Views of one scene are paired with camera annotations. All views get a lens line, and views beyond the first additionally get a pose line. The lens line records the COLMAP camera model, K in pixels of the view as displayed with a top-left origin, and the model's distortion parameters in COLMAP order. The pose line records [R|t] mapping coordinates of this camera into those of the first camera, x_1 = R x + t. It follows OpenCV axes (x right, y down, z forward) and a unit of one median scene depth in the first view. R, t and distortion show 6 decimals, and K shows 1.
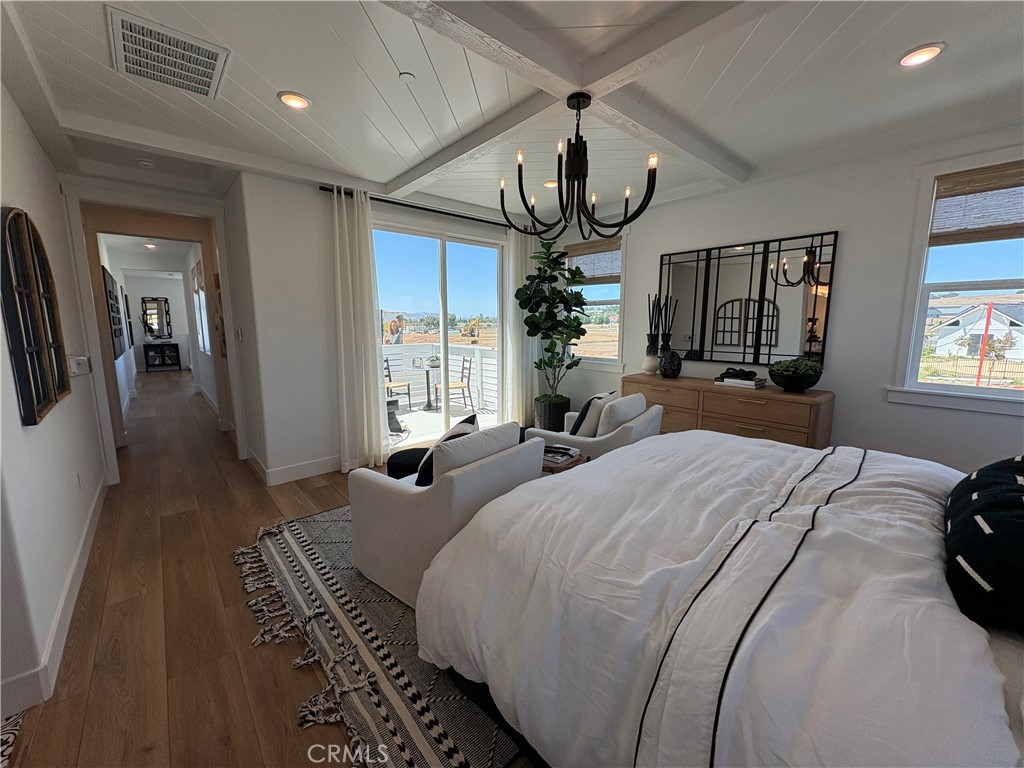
lens RADIAL K [[406.5, 0, 515.0], [0, 406.5, 384.9], [0, 0, 1]] dist [-0.002331, -0.000363]
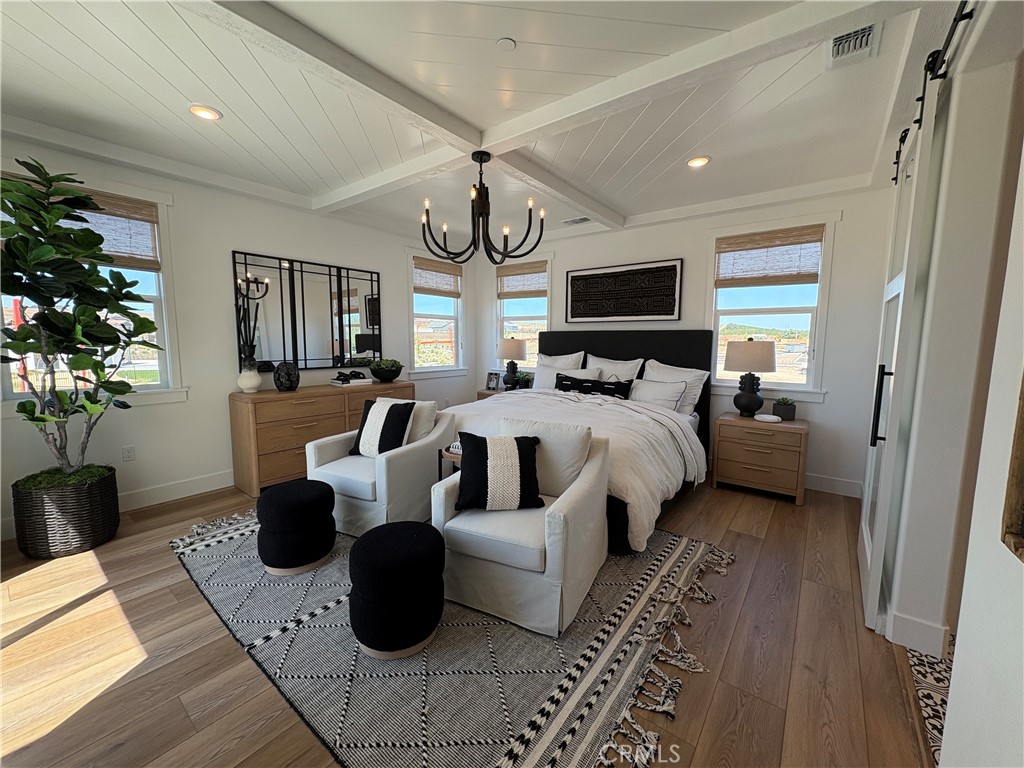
lens RADIAL K [[406.5, 0, 508.8], [0, 406.5, 385.5], [0, 0, 1]] dist [-0.002331, -0.000363]
pose [[-0.184062, -0.114192, 0.976259, -1.006623], [0.140107, 0.980038, 0.141049, -0.144181], [-0.972878, 0.162742, -0.164389, 1.060600]]
